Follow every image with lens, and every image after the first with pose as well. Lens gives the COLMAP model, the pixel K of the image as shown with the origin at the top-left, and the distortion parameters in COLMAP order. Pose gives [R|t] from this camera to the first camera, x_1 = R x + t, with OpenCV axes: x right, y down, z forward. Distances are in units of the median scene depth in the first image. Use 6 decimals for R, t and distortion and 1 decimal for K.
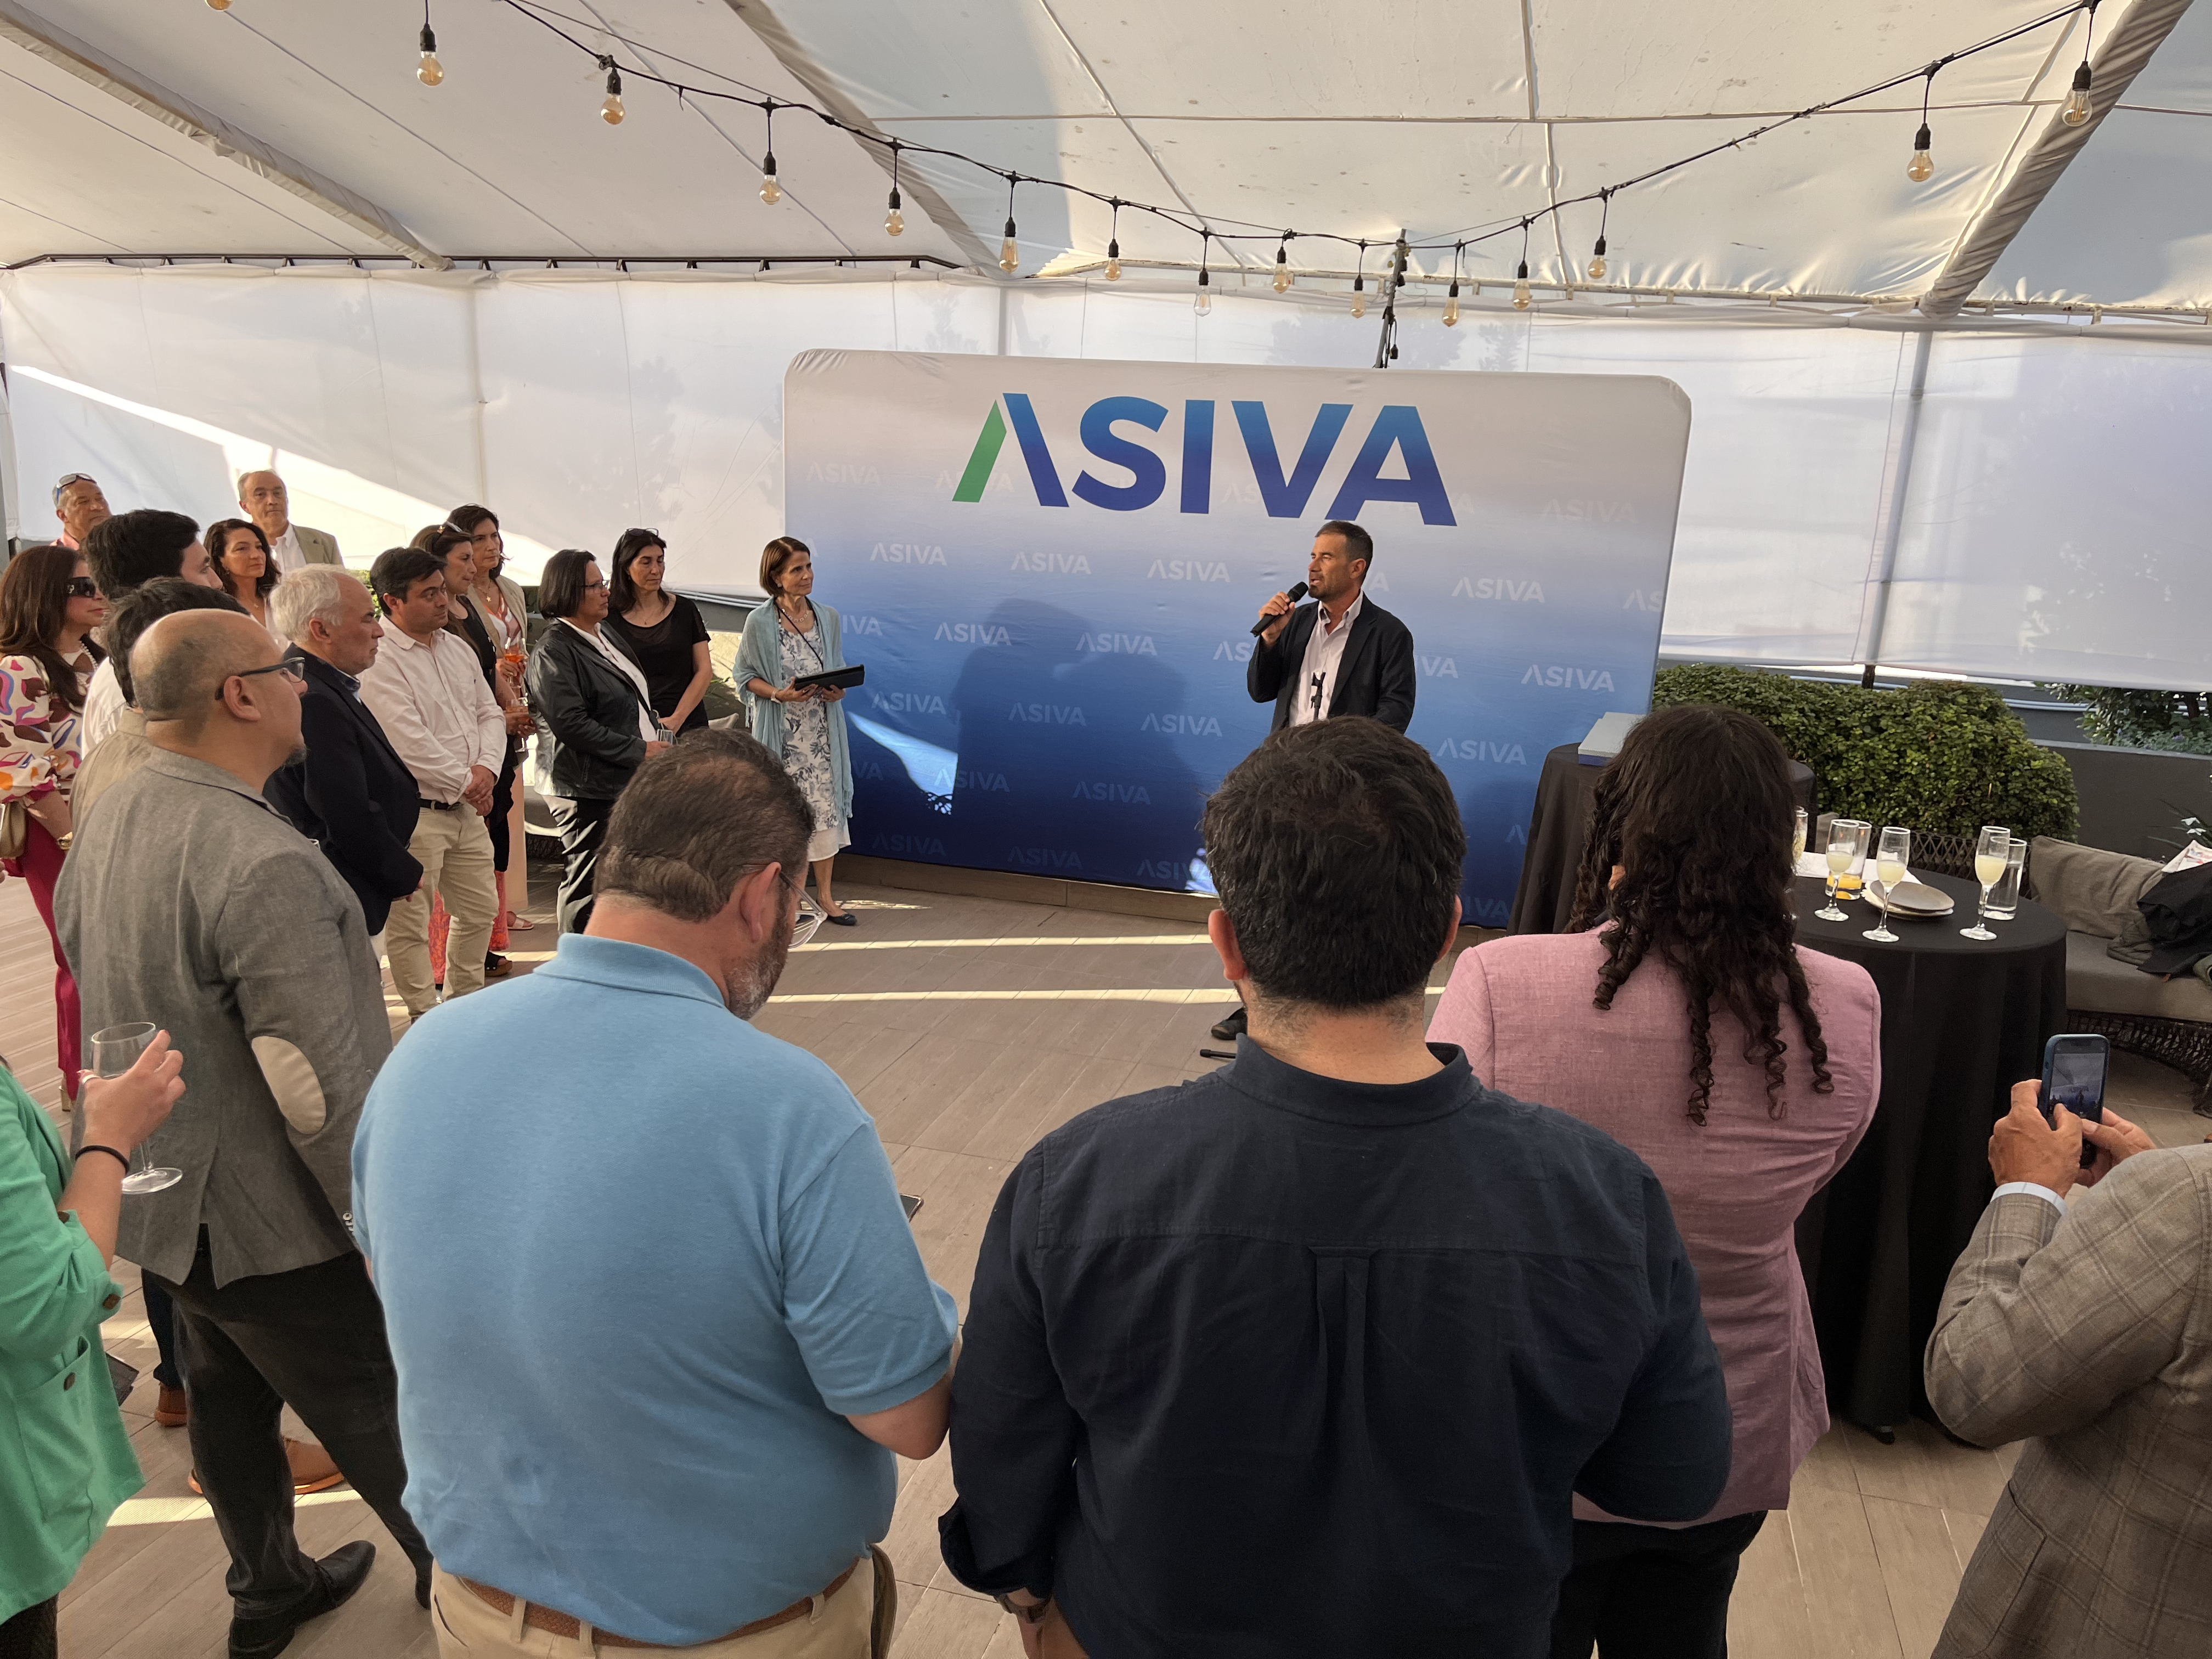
lens RADIAL K [[1647.5, 0, 1119.4], [0, 1647.5, 853.1], [0, 0, 1]] dist [0.037196, -0.052934]
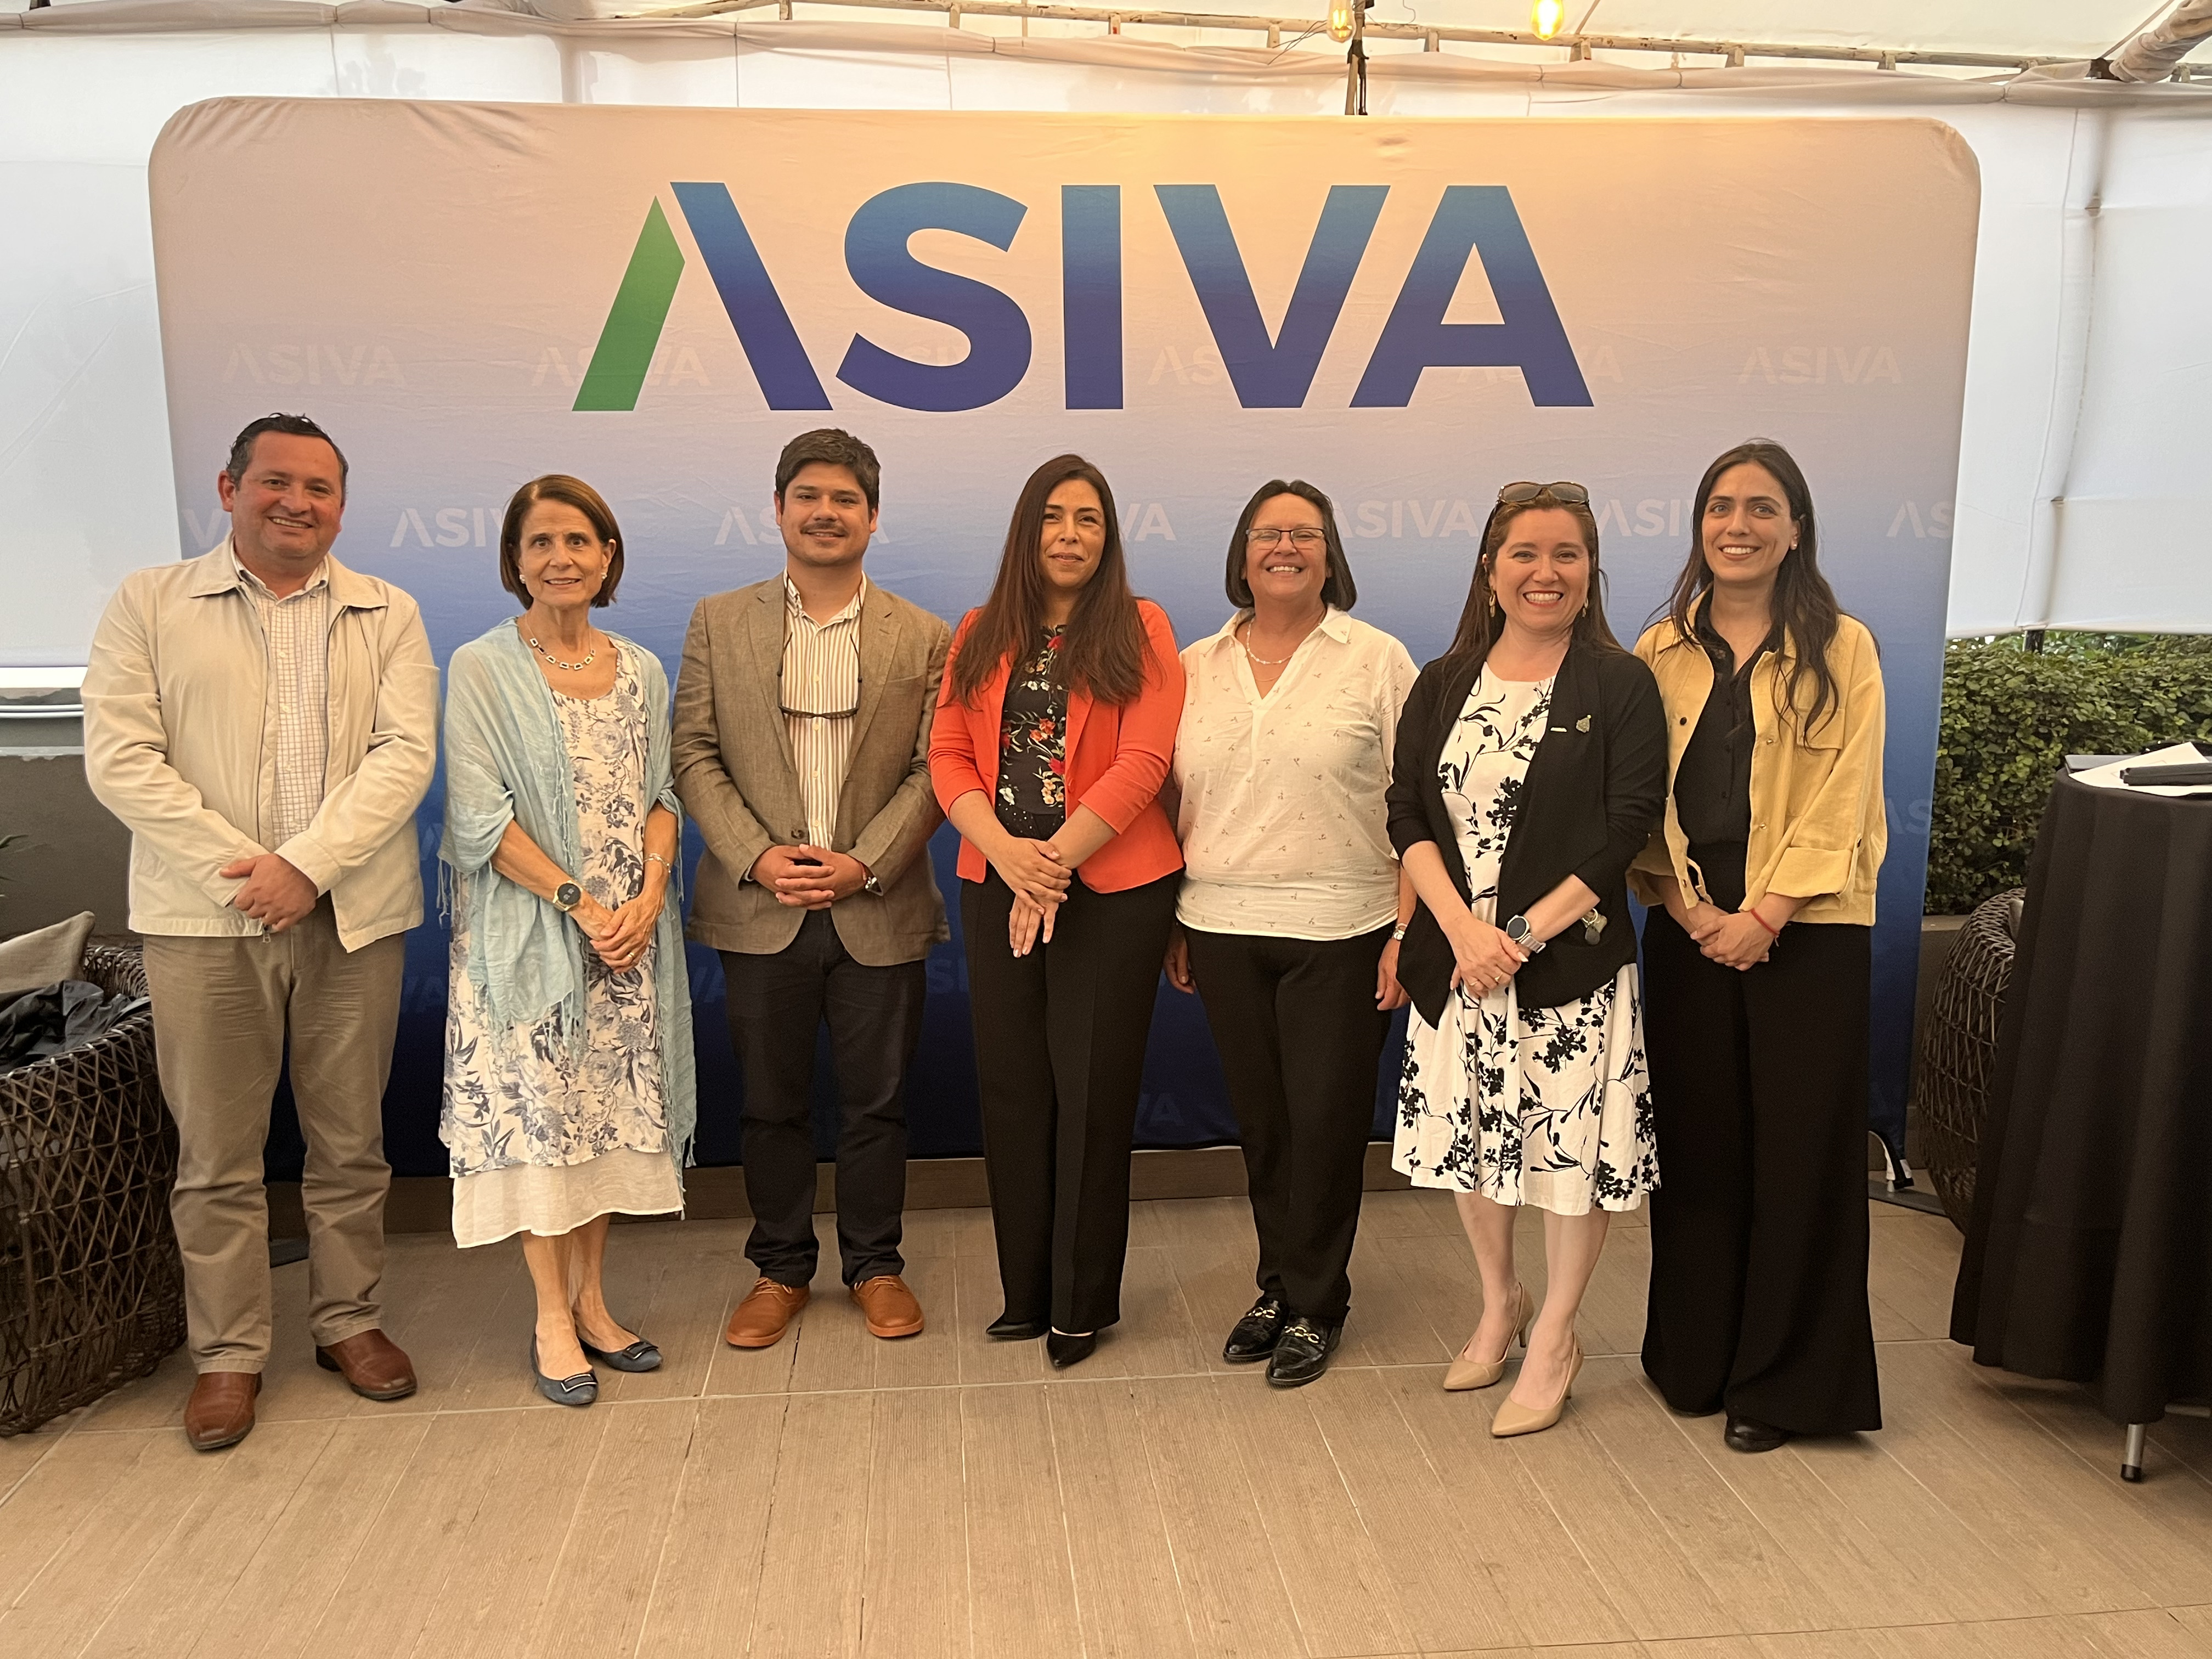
lens RADIAL K [[1856.7, 0, 1108.0], [0, 1856.7, 822.8], [0, 0, 1]] dist [0.024715, -0.024512]
pose [[0.934712, -0.103741, 0.339929, -0.158268], [0.128982, 0.990259, -0.052455, -0.050109], [-0.331176, 0.092875, 0.938987, 0.476613]]
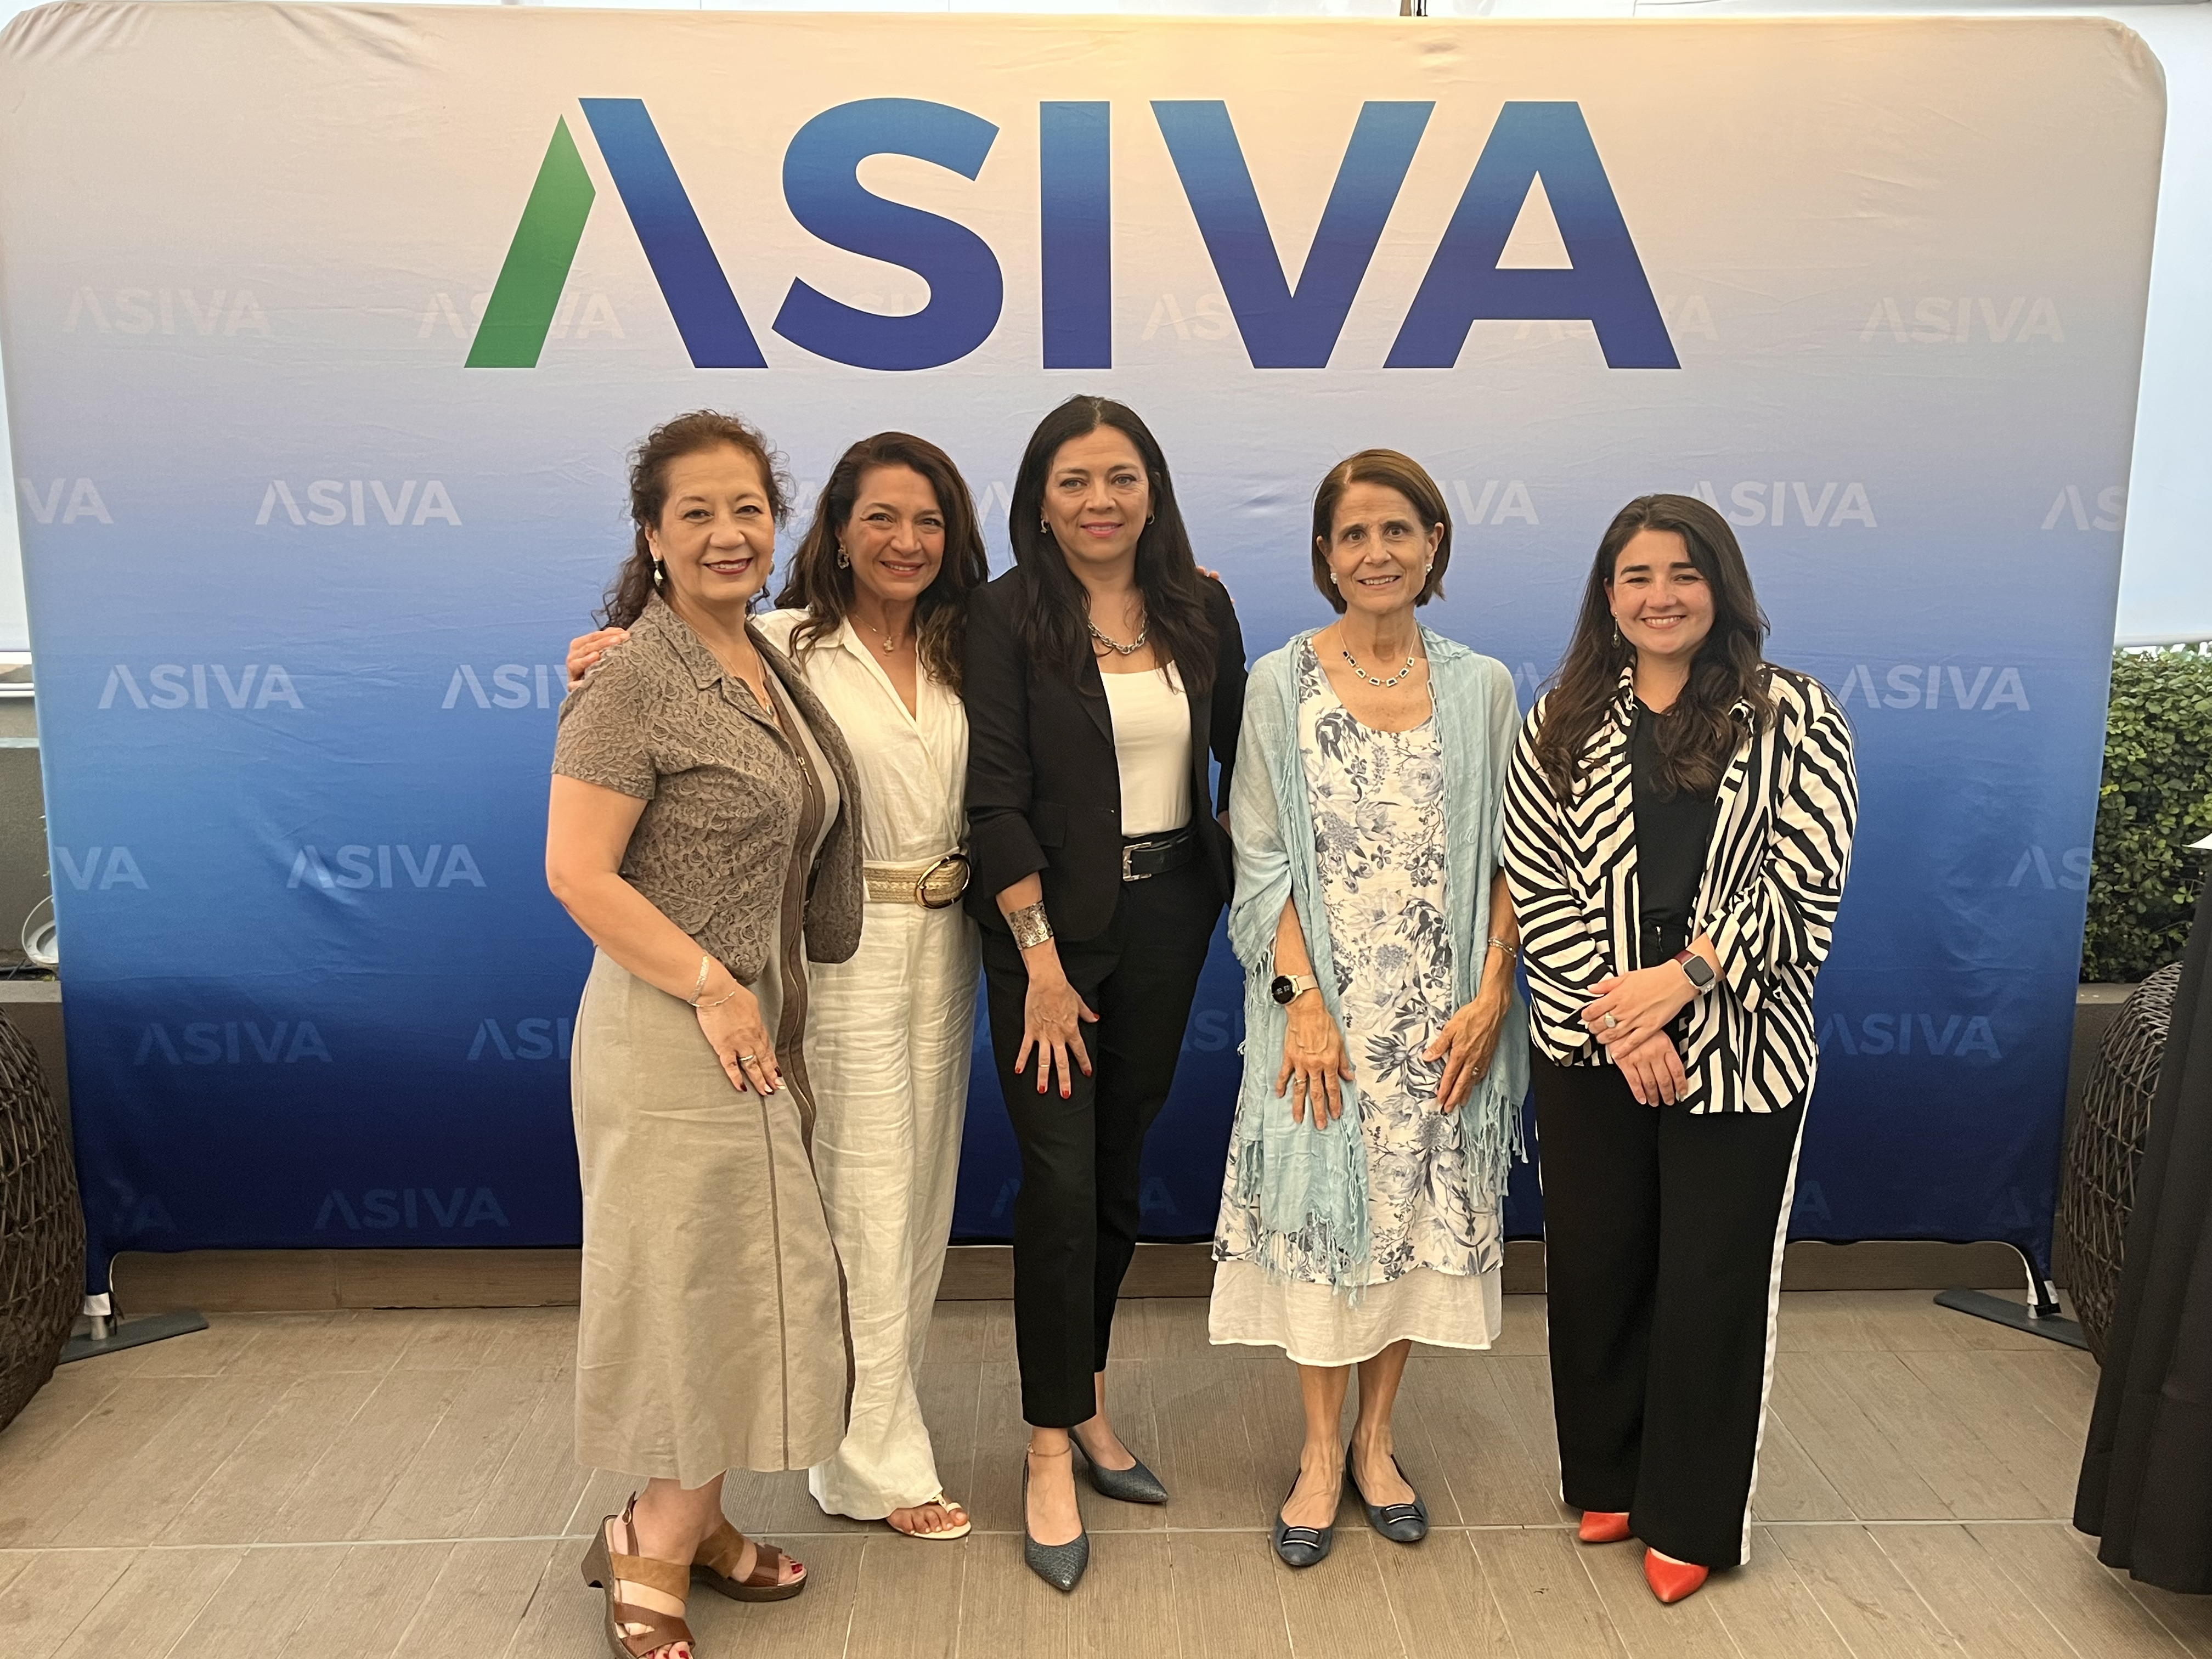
lens RADIAL K [[2034.2, 0, 1131.0], [0, 2034.2, 830.2], [0, 0, 1]] dist [0.014314, 0.000000]
pose [[0.954955, -0.088904, 0.283119, -0.101147], [0.106828, 0.993095, -0.048478, -0.060812], [-0.276855, 0.076539, 0.957859, 0.503196]]
